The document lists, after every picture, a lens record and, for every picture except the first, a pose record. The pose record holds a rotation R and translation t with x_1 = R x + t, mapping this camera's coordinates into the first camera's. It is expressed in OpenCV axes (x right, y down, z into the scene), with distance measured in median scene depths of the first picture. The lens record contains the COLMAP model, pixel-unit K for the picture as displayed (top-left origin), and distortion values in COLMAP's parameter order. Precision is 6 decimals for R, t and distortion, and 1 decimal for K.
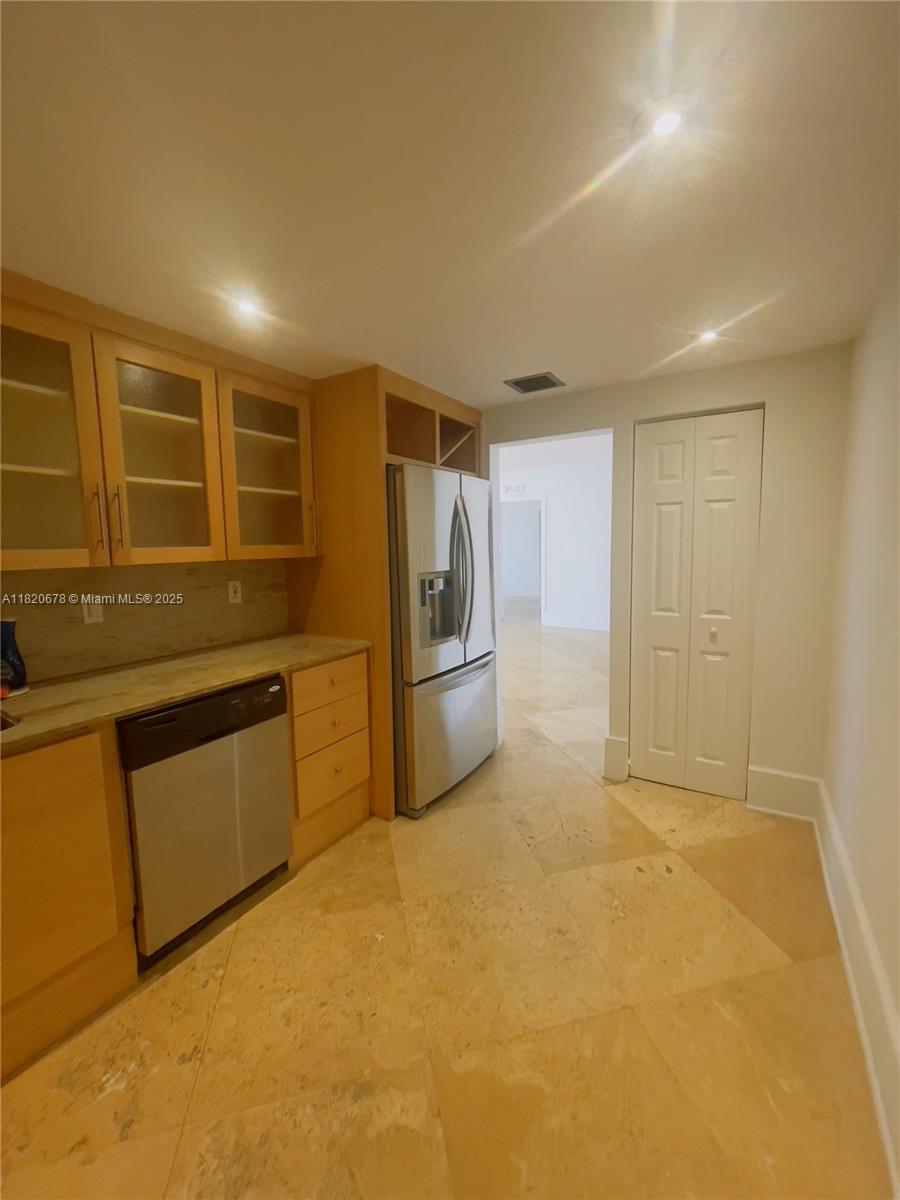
lens RADIAL K [[486.0, 0, 451.3], [0, 486.0, 590.6], [0, 0, 1]] dist [-0.000259, 0.000273]
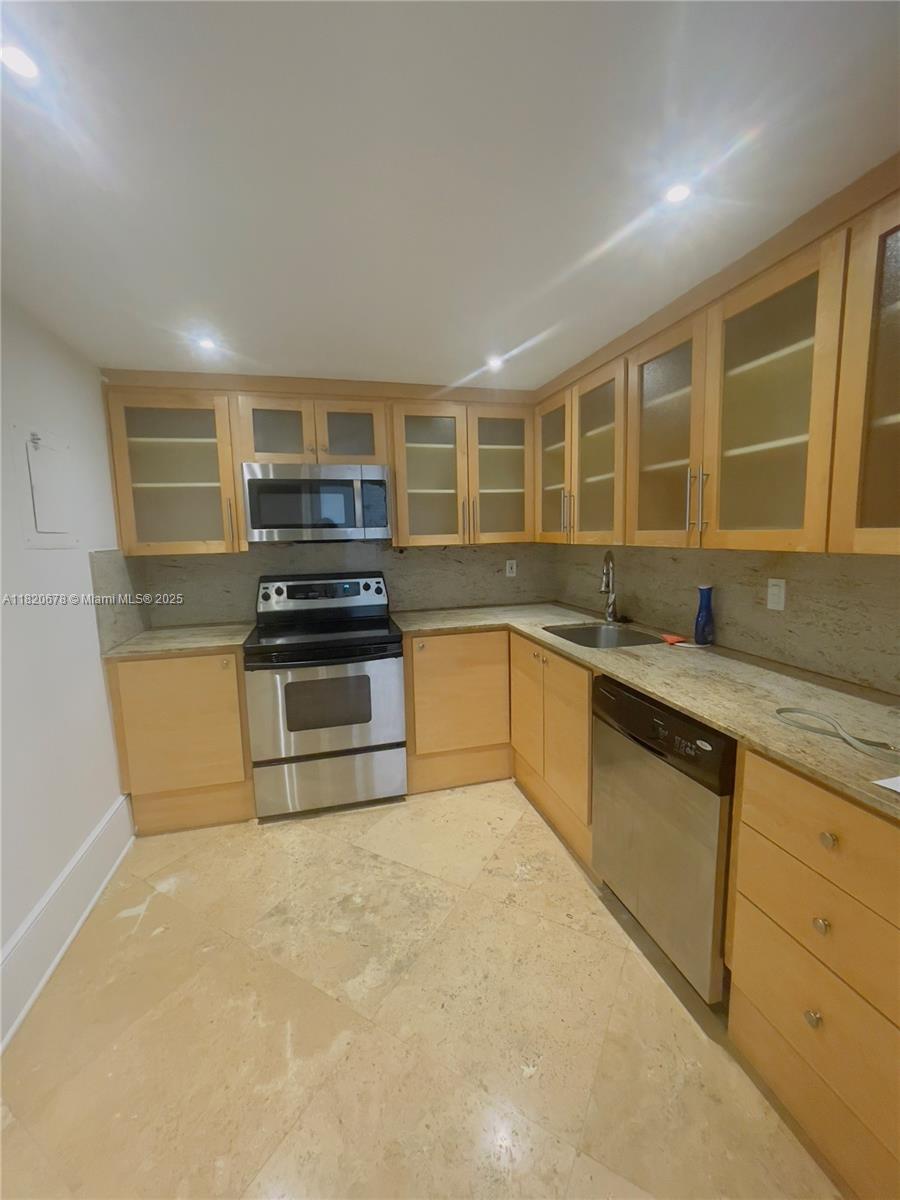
lens RADIAL K [[486.0, 0, 450.0], [0, 486.0, 606.3], [0, 0, 1]] dist [-0.000259, 0.000273]
pose [[-0.683888, 0.142928, -0.715450, 0.457745], [-0.038661, 0.972146, 0.231165, -0.175852], [0.728562, 0.185750, -0.659313, 1.610469]]
